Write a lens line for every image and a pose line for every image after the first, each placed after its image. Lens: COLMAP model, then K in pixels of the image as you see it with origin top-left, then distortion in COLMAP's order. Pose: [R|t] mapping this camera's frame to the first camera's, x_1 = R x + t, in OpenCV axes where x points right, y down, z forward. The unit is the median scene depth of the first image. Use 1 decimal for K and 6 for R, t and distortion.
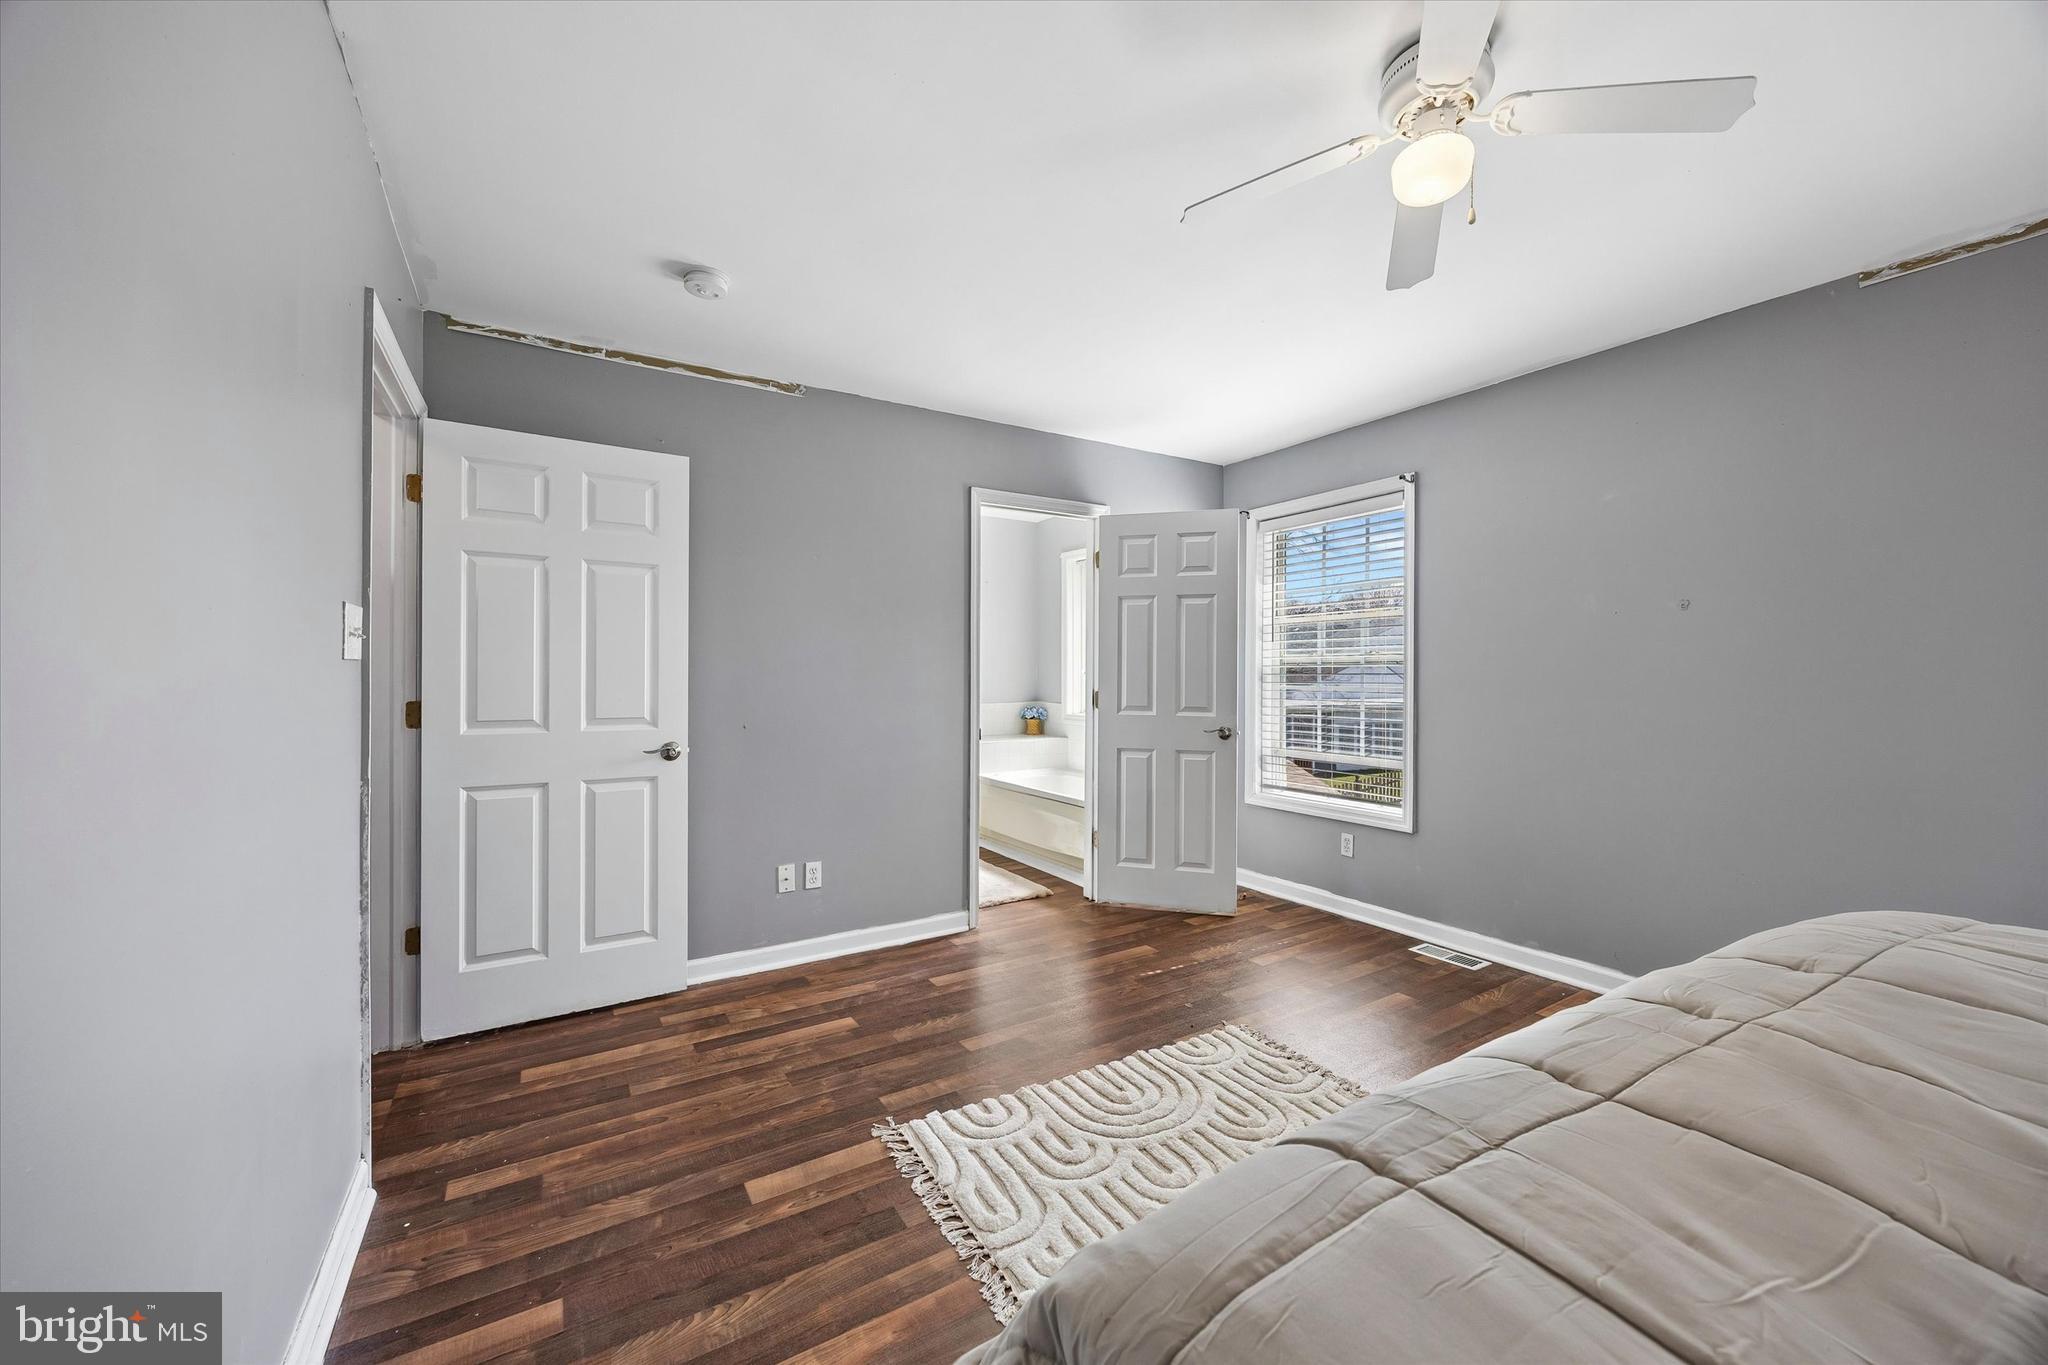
lens RADIAL K [[782.1, 0, 1039.2], [0, 782.1, 682.6], [0, 0, 1]] dist [-0.005420, -0.000919]
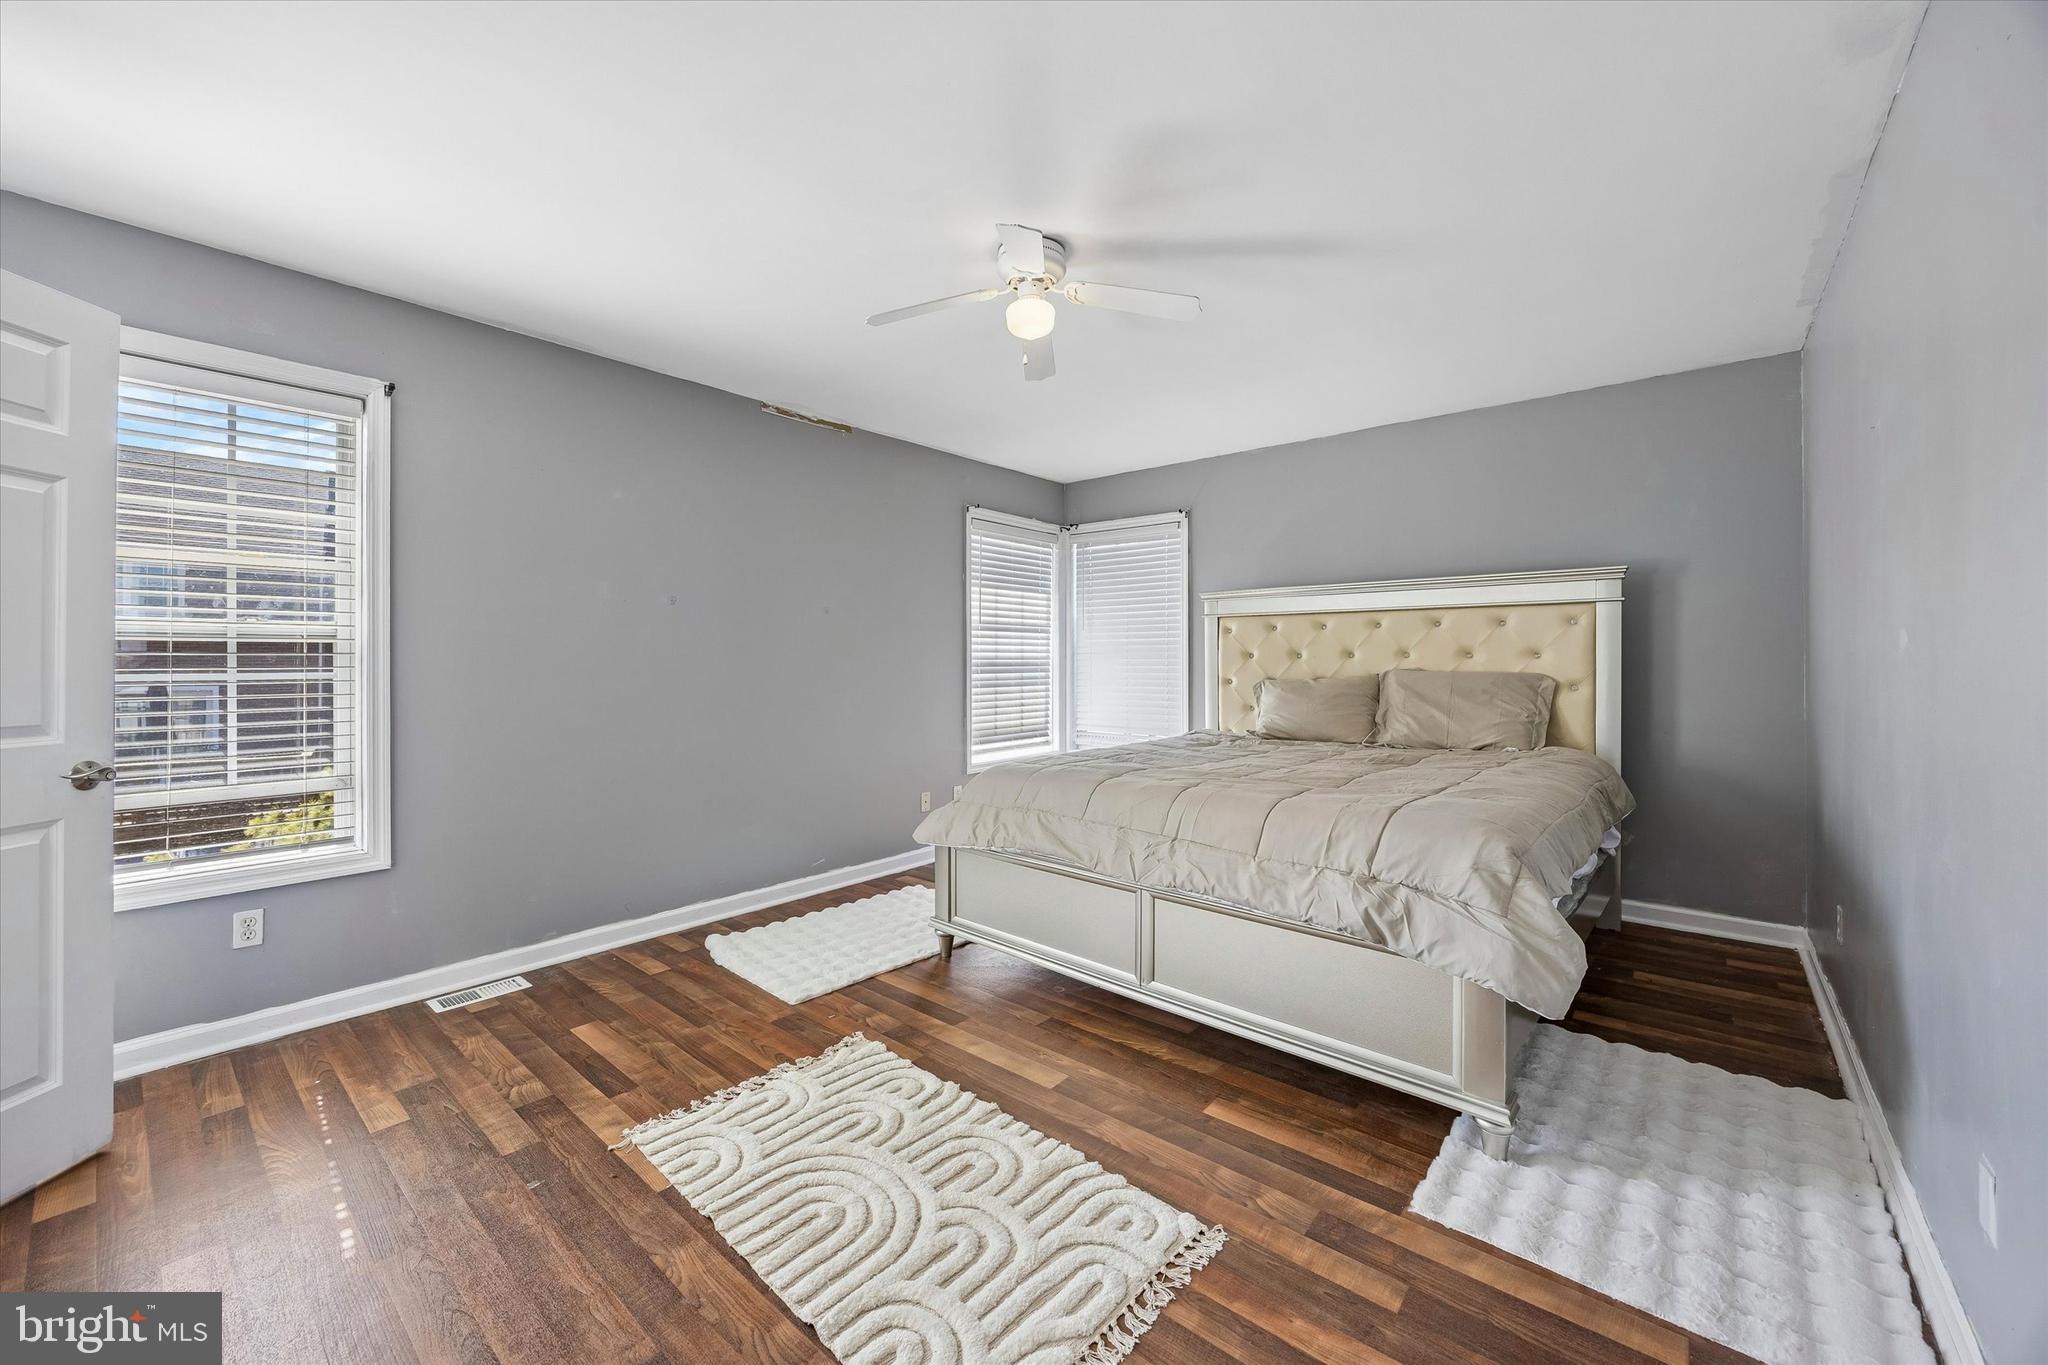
lens RADIAL K [[782.1, 0, 1021.9], [0, 782.1, 671.3], [0, 0, 1]] dist [-0.005420, -0.000919]
pose [[-0.294304, -0.012536, 0.955630, -0.951191], [0.007532, 0.999853, 0.015435, -0.003890], [-0.955682, 0.011740, -0.294166, 1.502434]]
